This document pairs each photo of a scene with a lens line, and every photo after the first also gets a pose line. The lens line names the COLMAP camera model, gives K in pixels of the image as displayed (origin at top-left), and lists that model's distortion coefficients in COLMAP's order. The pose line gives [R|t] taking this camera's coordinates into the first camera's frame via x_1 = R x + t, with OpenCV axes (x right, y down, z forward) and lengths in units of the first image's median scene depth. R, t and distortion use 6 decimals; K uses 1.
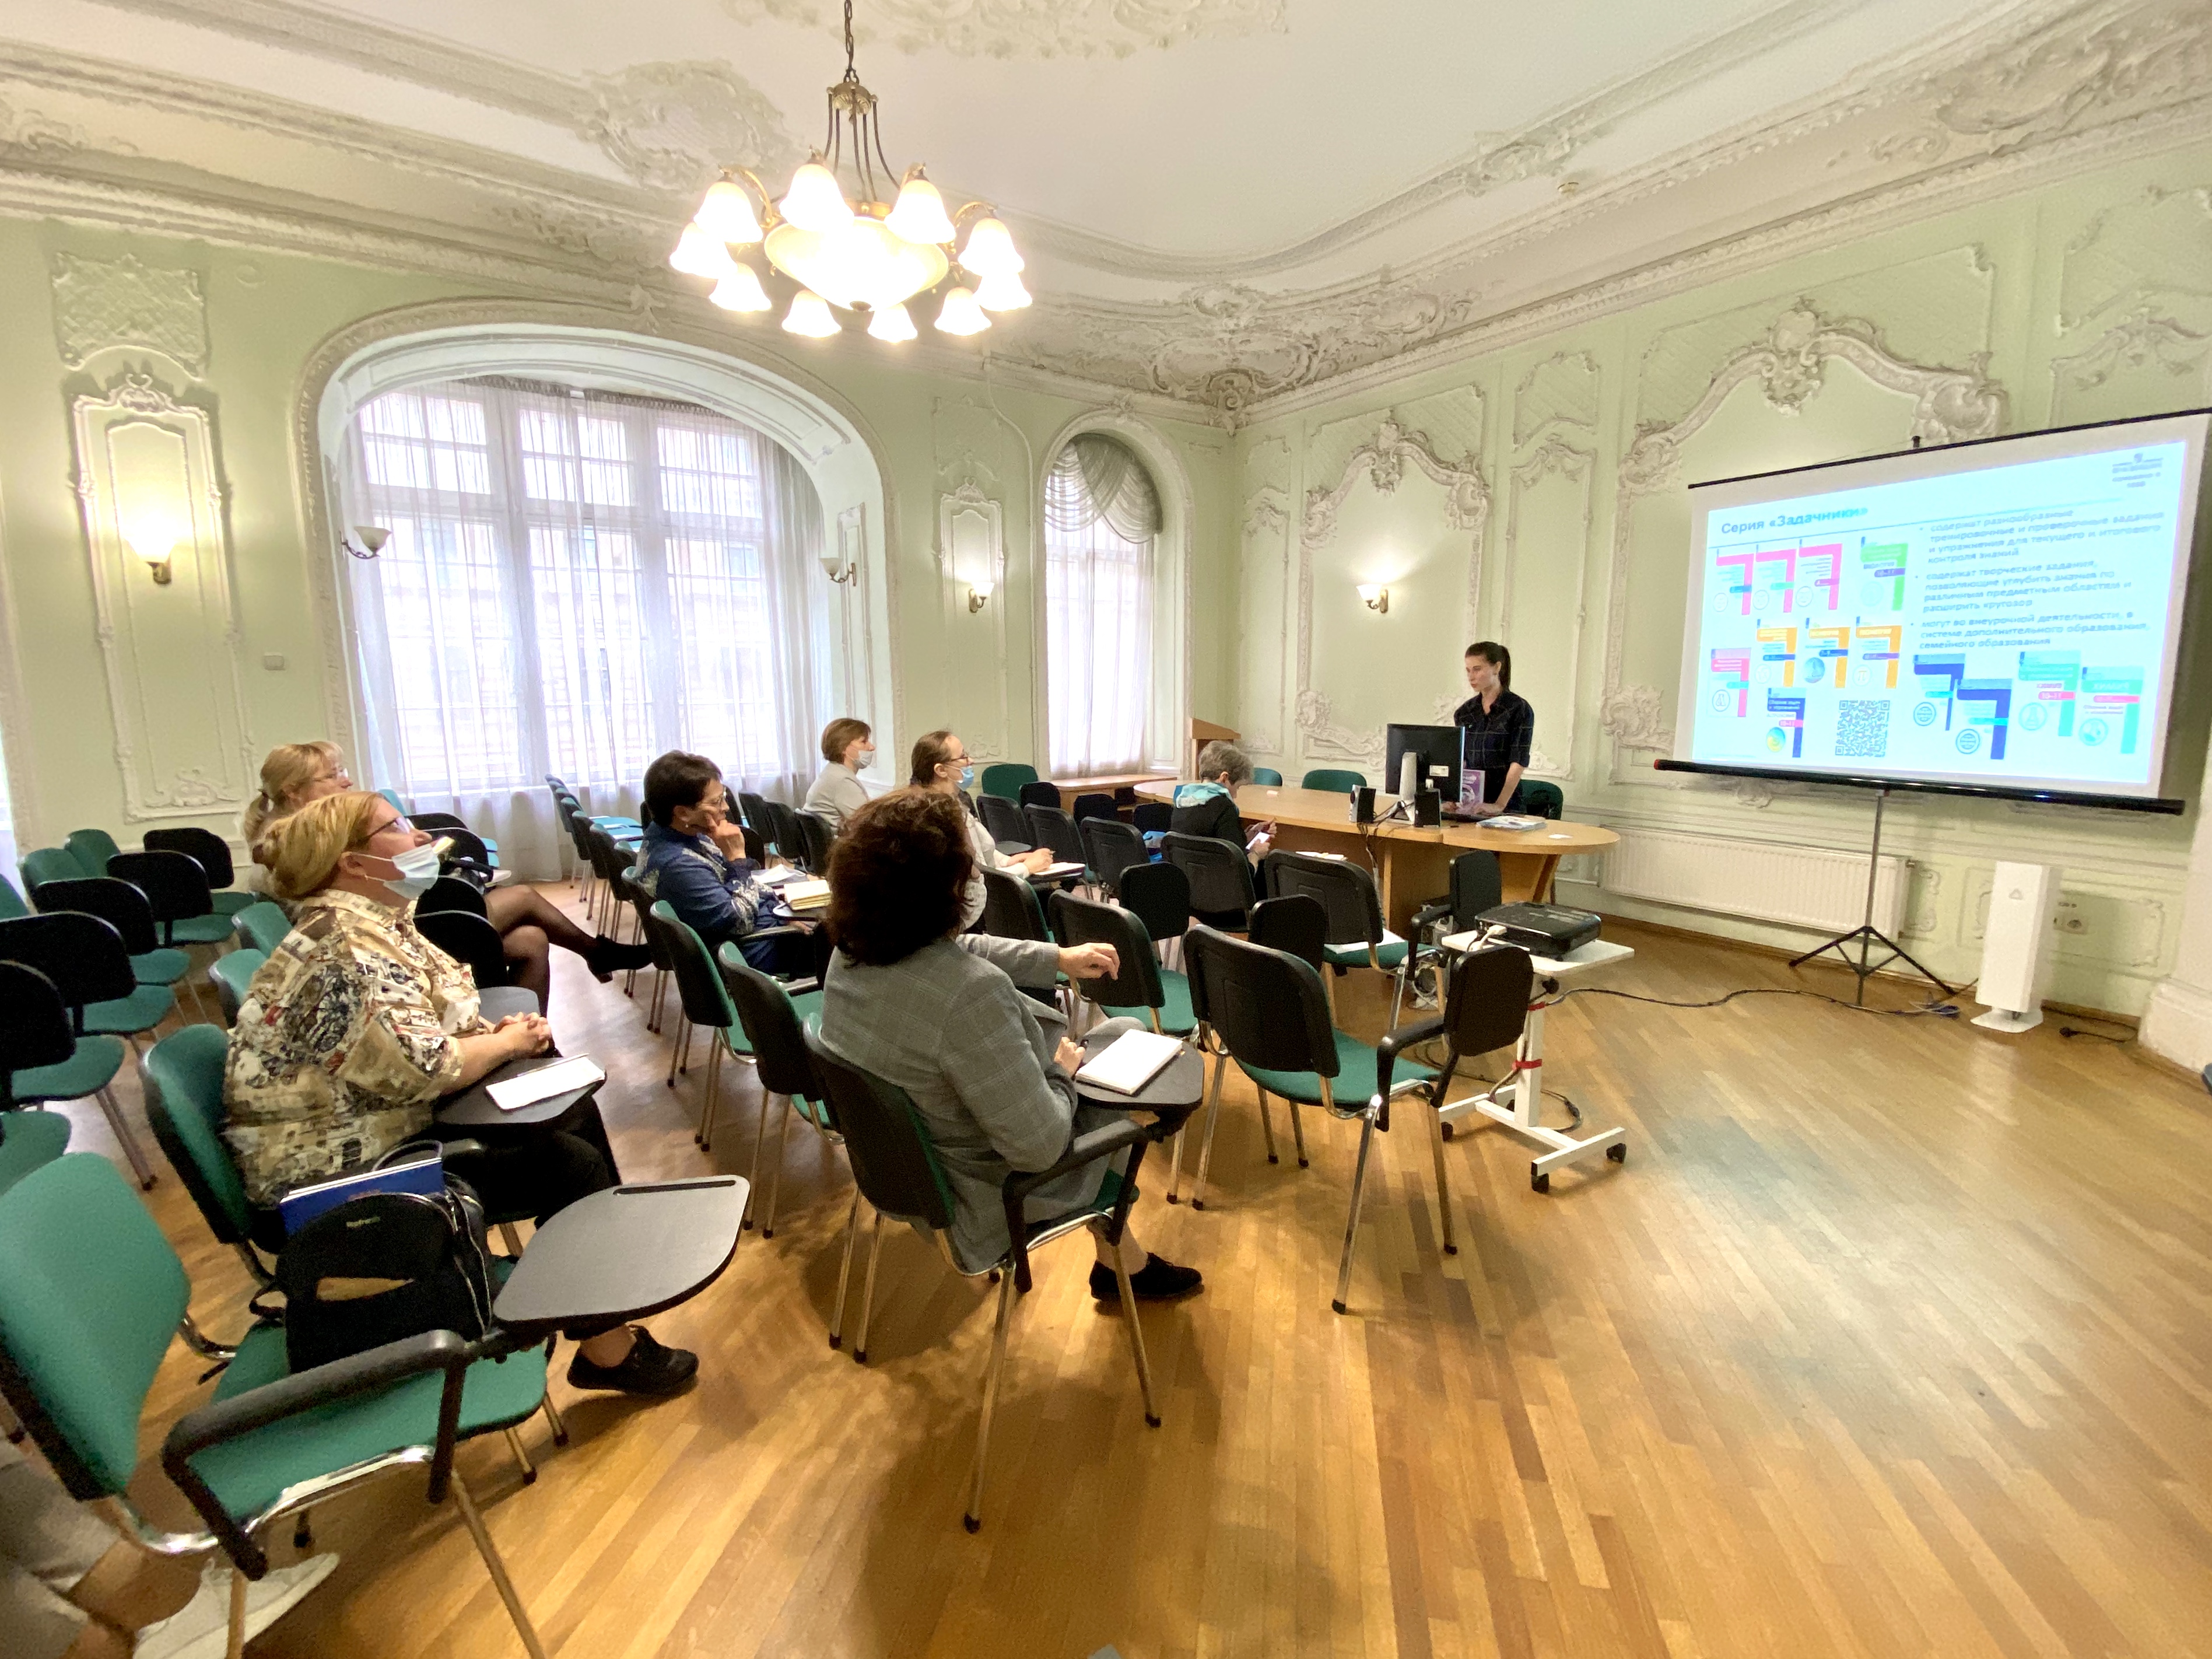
lens RADIAL K [[965.4, 0, 1098.9], [0, 965.4, 832.9], [0, 0, 1]] dist [0.011622, -0.017068]
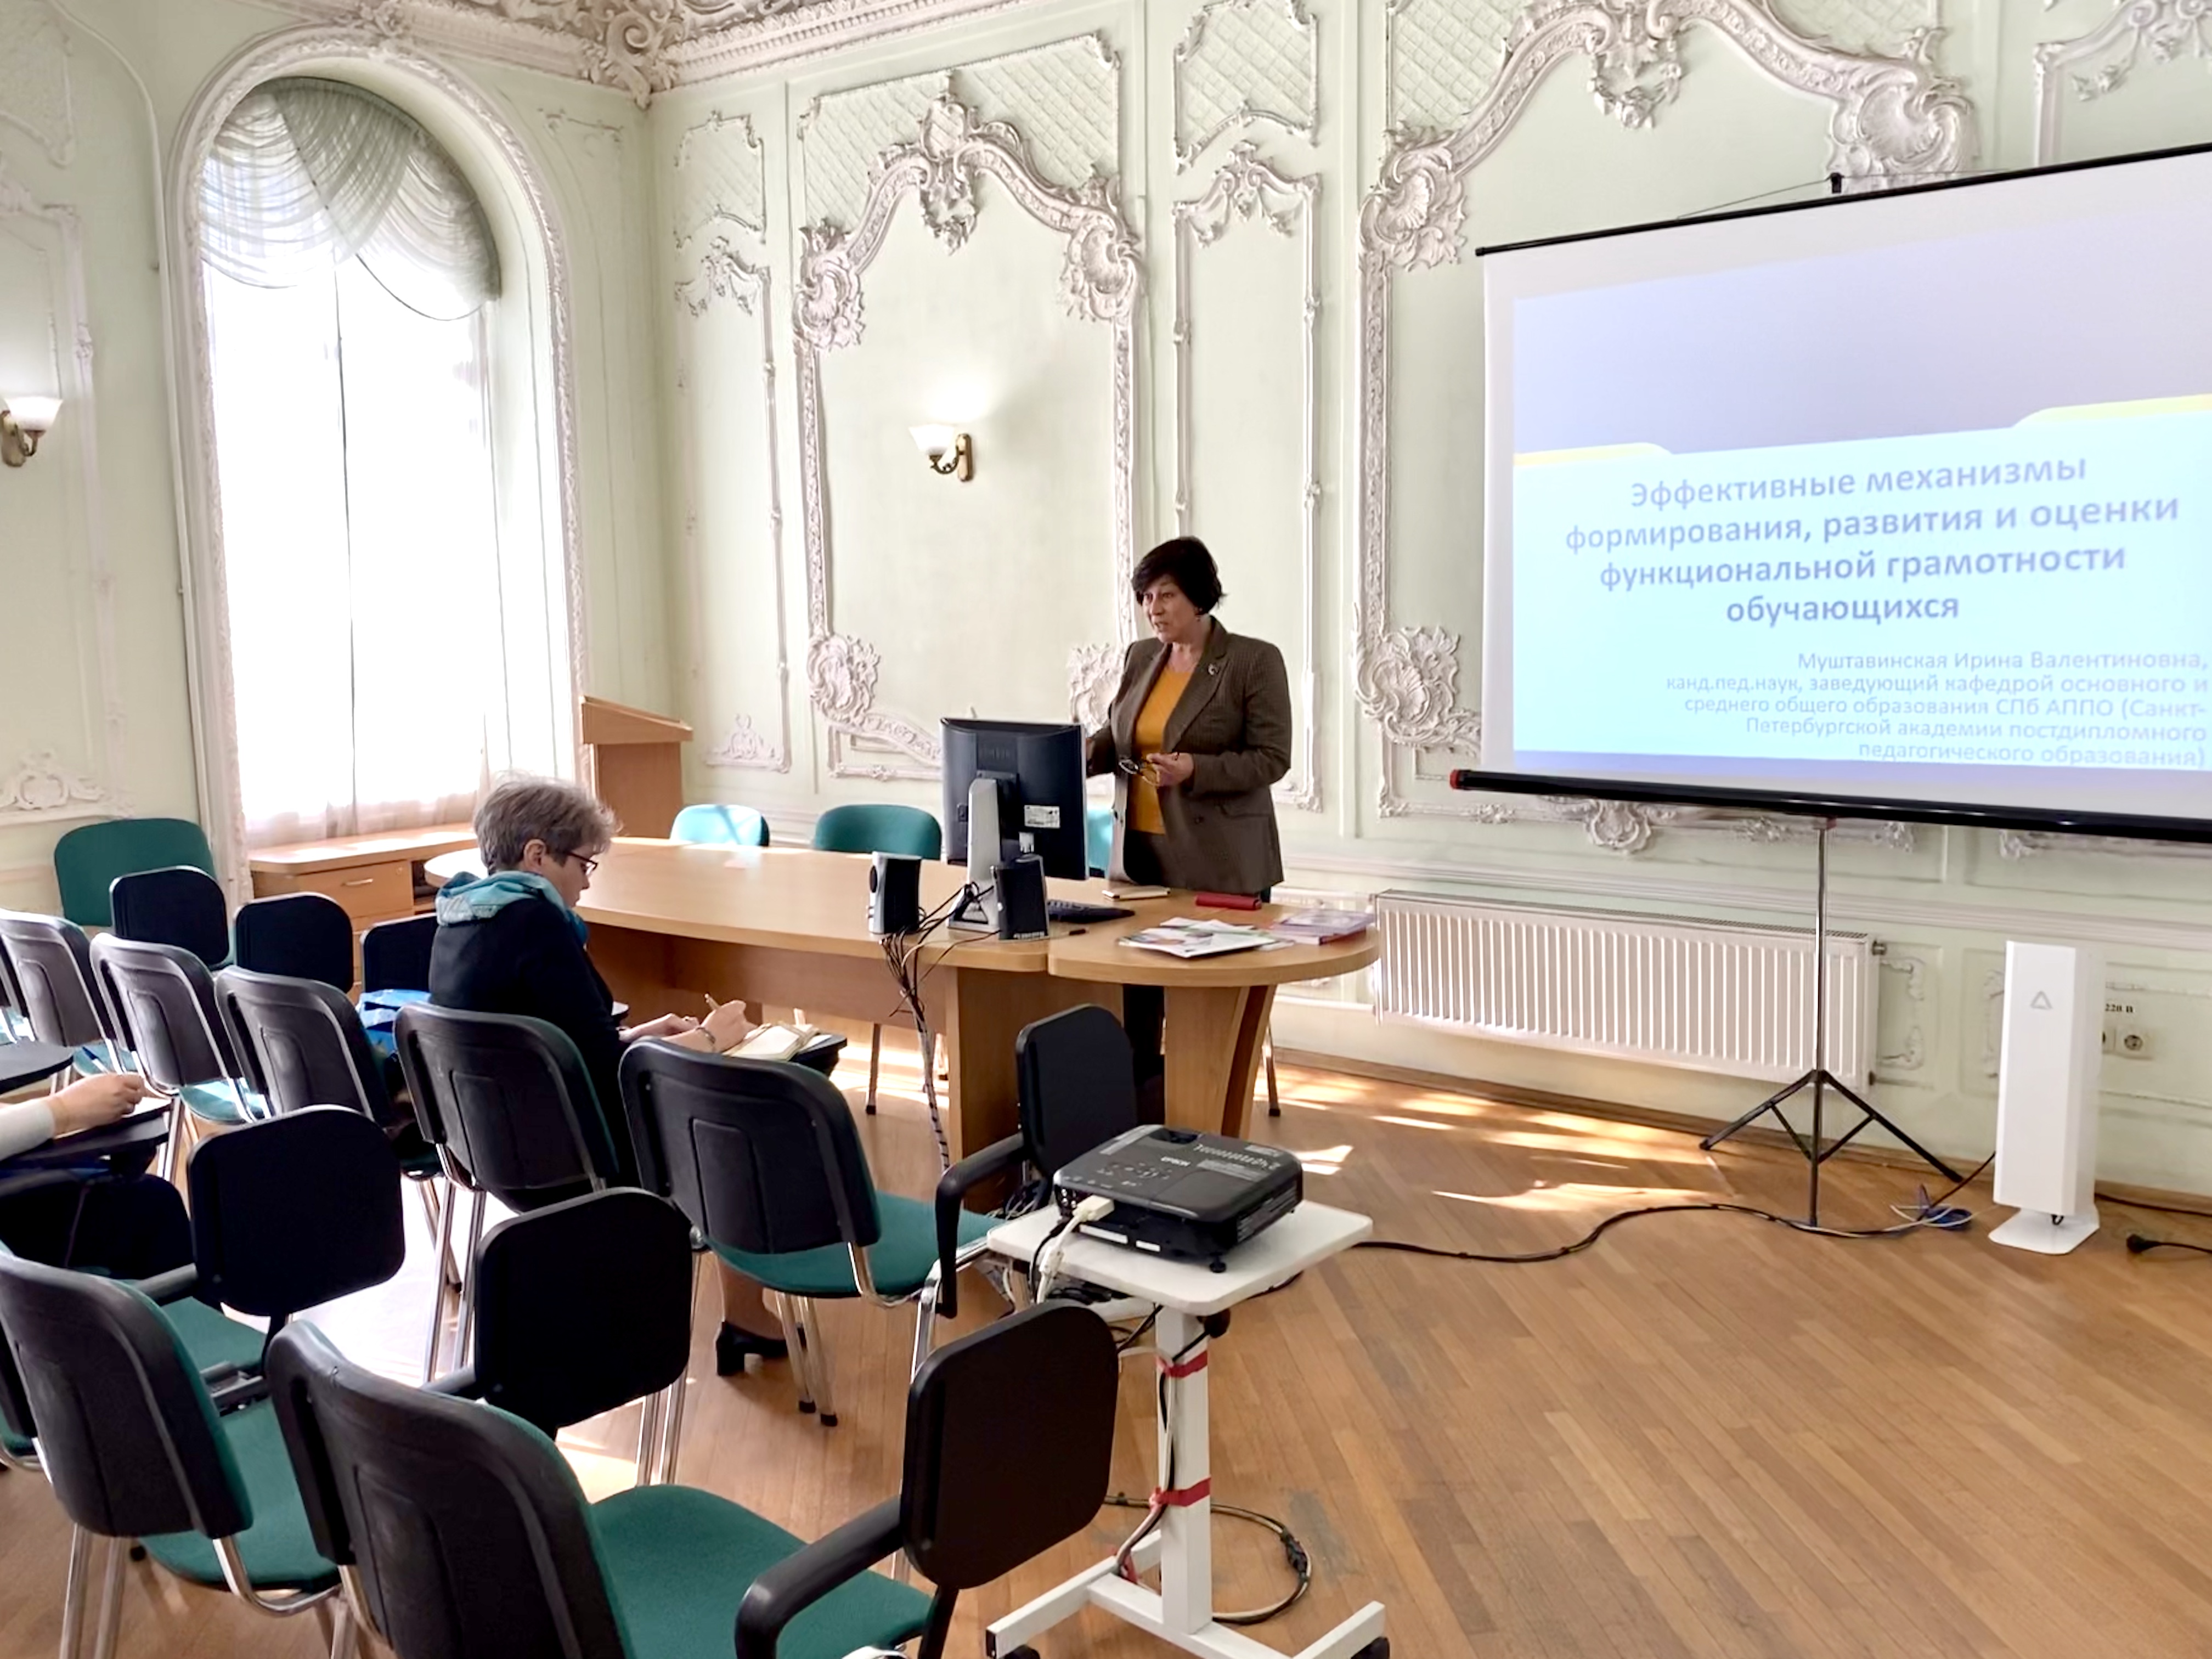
lens RADIAL K [[1871.4, 0, 1109.7], [0, 1871.4, 823.0], [0, 0, 1]] dist [0.016468, 0.000086]
pose [[0.953349, -0.045891, 0.298362, 0.112506], [0.056648, 0.998015, -0.027500, -0.035086], [-0.296508, 0.043119, 0.954057, 0.110364]]
